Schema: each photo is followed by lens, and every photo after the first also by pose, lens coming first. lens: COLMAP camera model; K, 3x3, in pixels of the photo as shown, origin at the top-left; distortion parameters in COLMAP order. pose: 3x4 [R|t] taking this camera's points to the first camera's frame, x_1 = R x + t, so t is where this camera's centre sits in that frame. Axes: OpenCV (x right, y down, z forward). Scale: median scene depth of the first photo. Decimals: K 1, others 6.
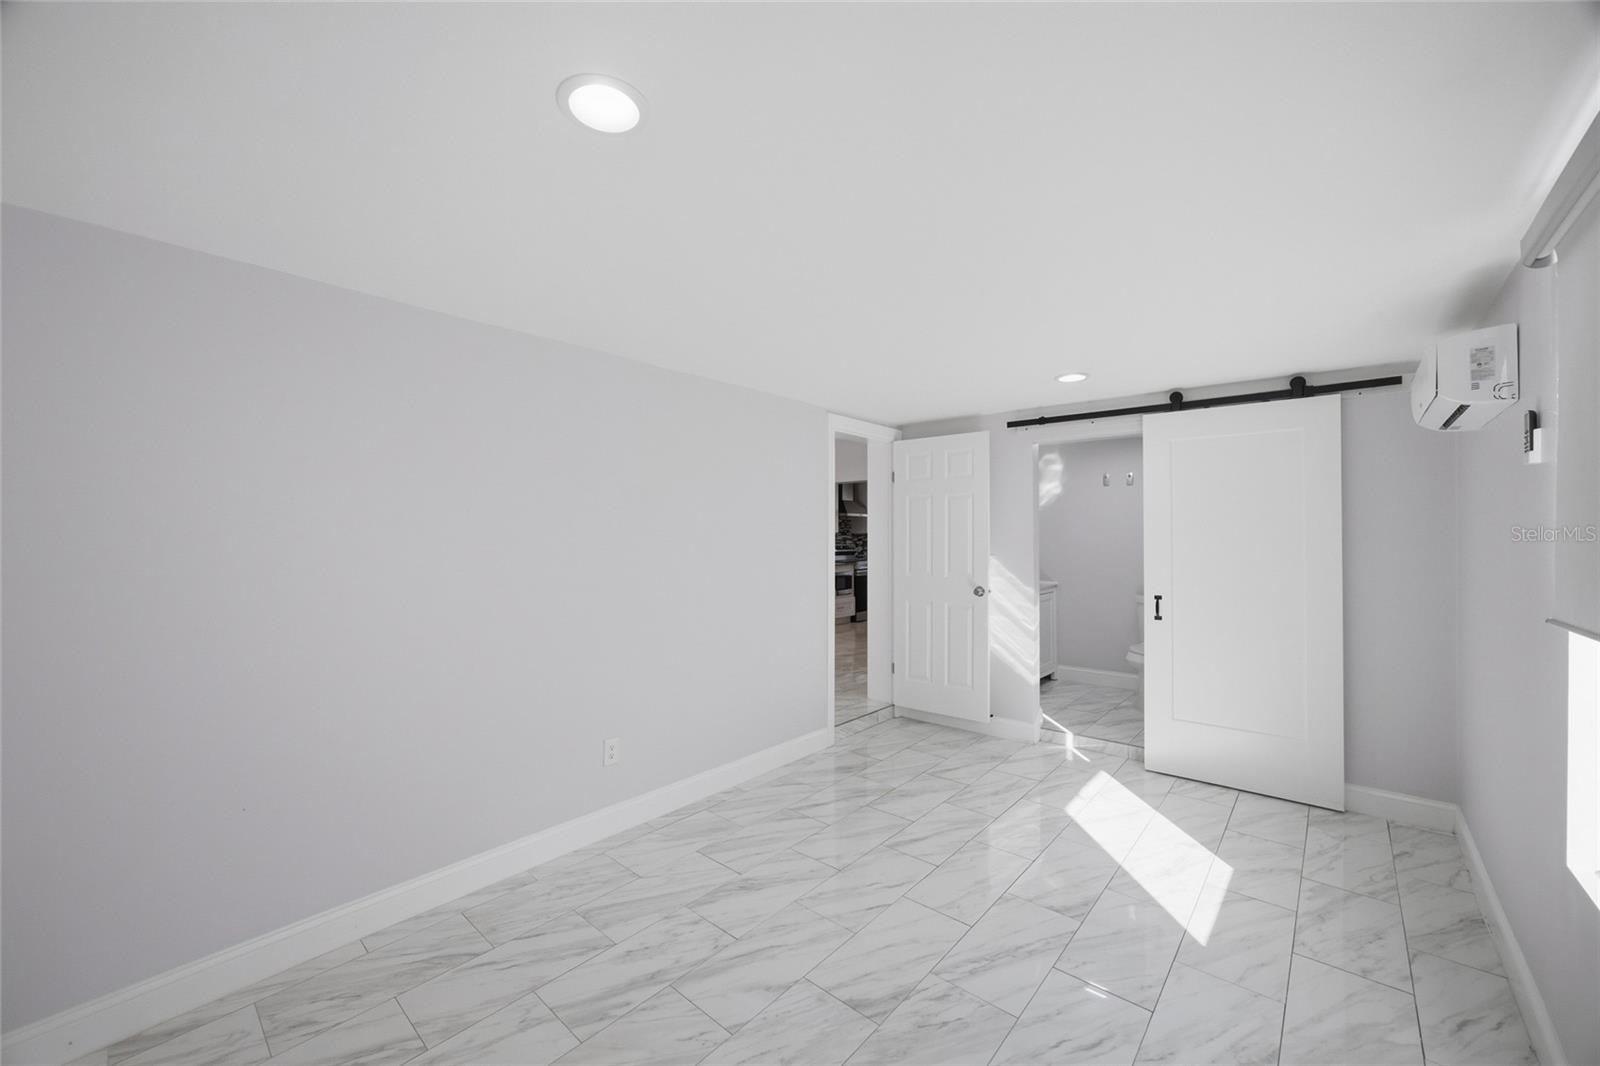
lens RADIAL K [[624.4, 0, 799.5], [0, 624.4, 531.7], [0, 0, 1]] dist [-0.008663, 0.001861]
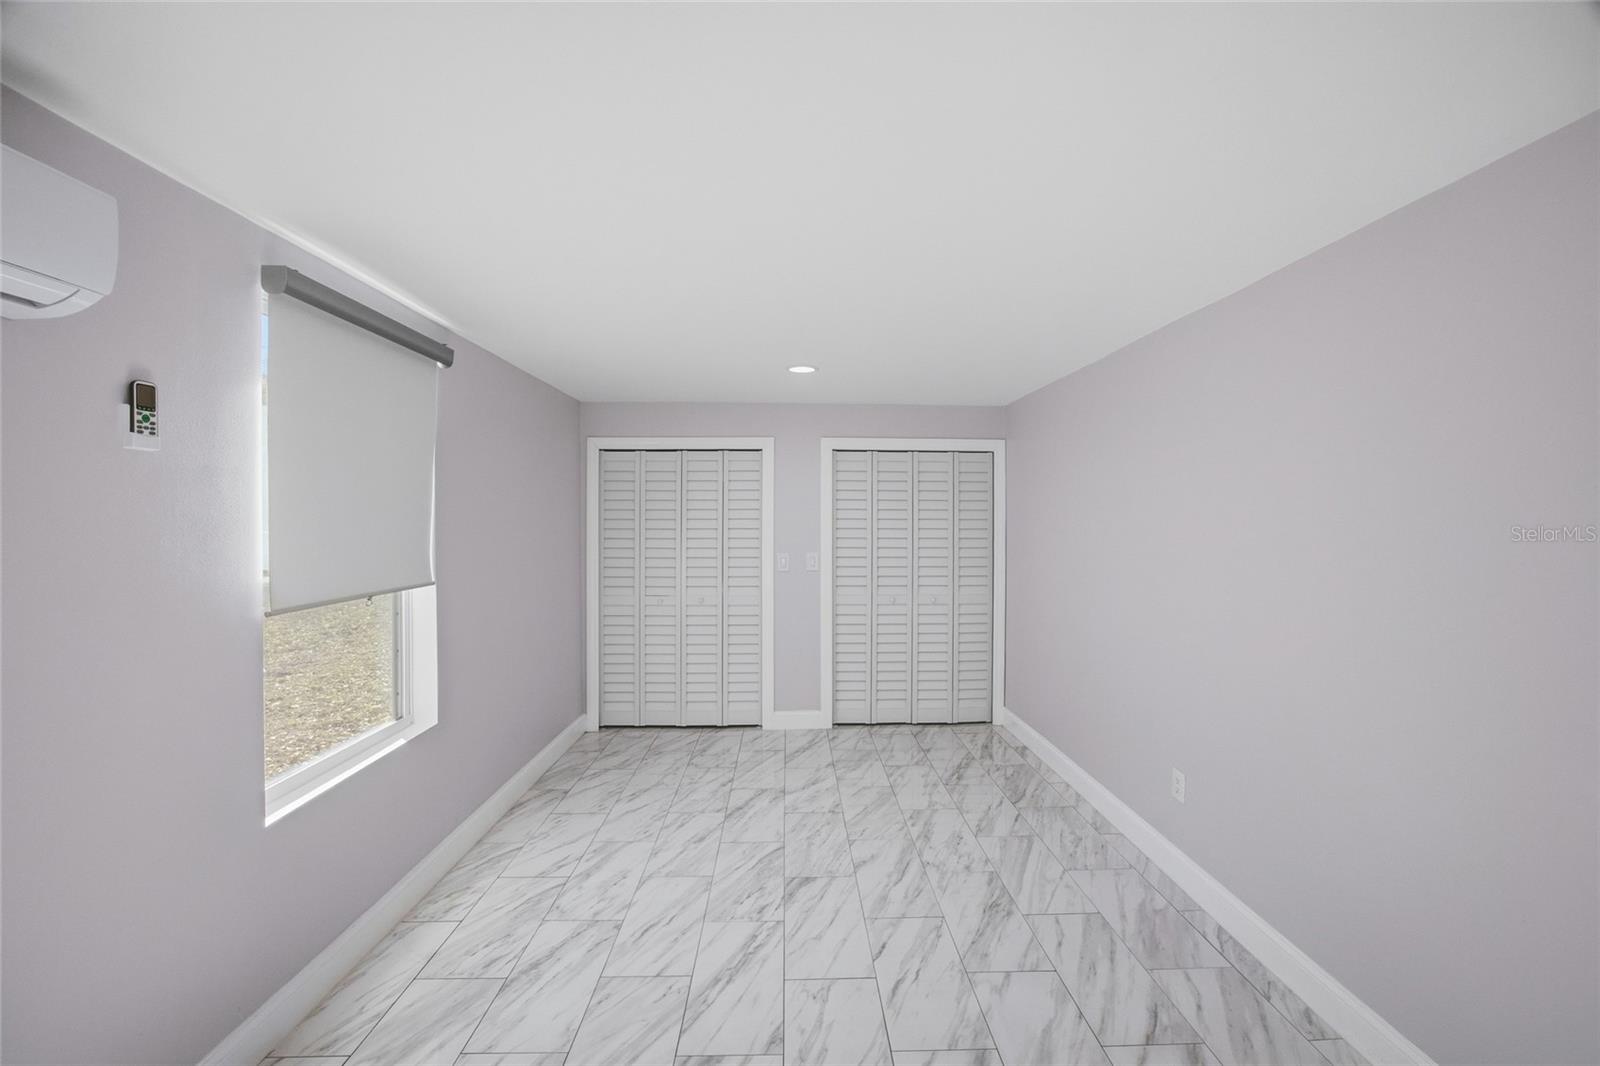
lens RADIAL K [[624.4, 0, 799.4], [0, 624.4, 527.8], [0, 0, 1]] dist [-0.008663, 0.001861]
pose [[-0.728190, 0.008168, -0.685327, 0.899552], [0.001550, 0.999946, 0.010272, -0.013858], [0.685374, 0.006417, -0.728163, 1.727874]]
